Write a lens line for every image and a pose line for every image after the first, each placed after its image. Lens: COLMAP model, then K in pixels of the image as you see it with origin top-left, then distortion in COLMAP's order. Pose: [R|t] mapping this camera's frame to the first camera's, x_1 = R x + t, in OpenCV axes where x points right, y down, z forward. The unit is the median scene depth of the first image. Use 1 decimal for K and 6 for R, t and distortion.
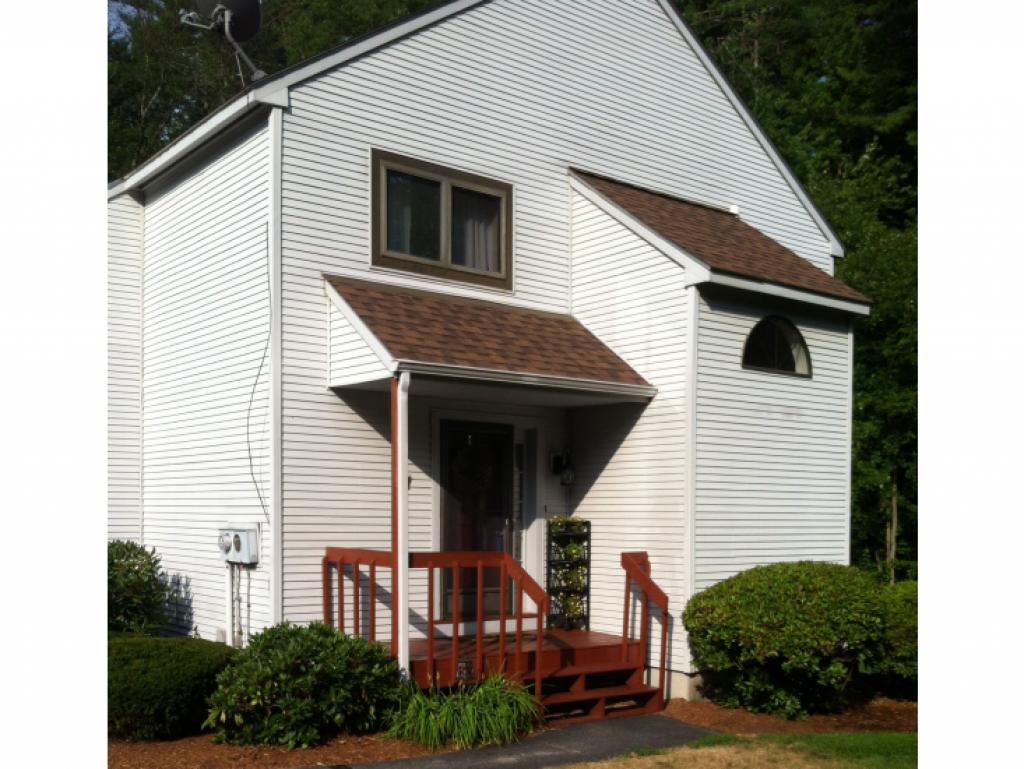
lens RADIAL K [[1048.3, 0, 512.4], [0, 1048.3, 523.4], [0, 0, 1]] dist [0.102926, -0.354560]
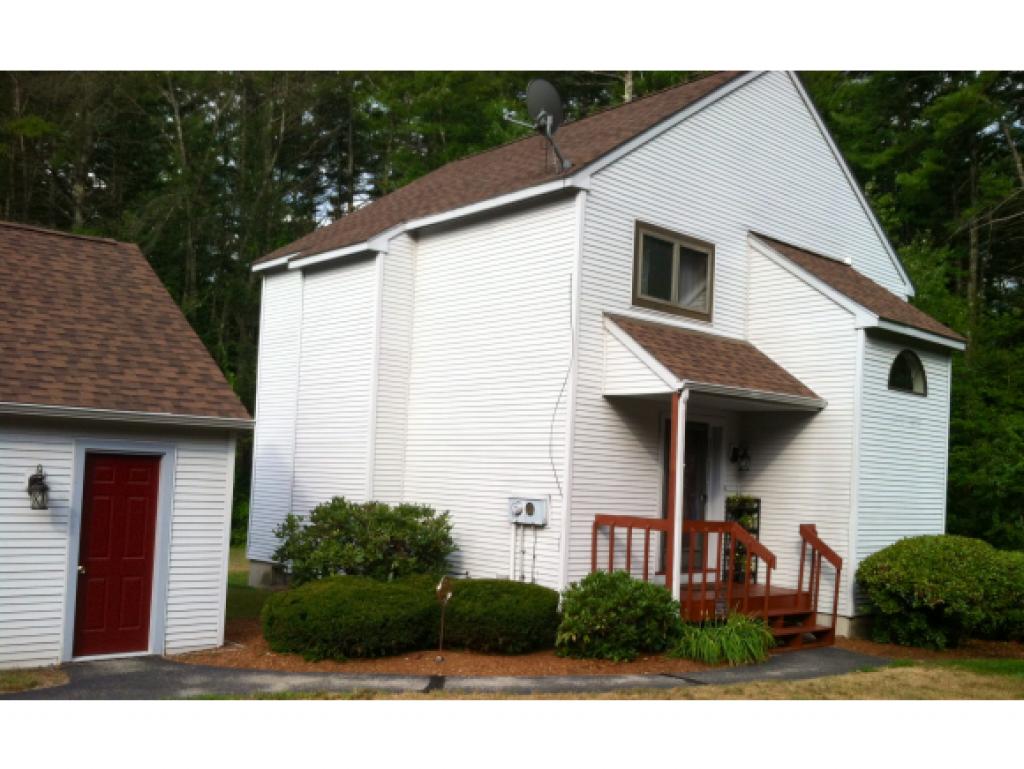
lens RADIAL K [[989.7, 0, 512.1], [0, 989.7, 439.9], [0, 0, 1]] dist [0.122488, -0.428382]
pose [[0.997170, 0.032479, 0.067807, -0.354481], [-0.029271, 0.998429, -0.047786, -0.007942], [-0.069253, 0.045666, 0.996553, -0.237422]]
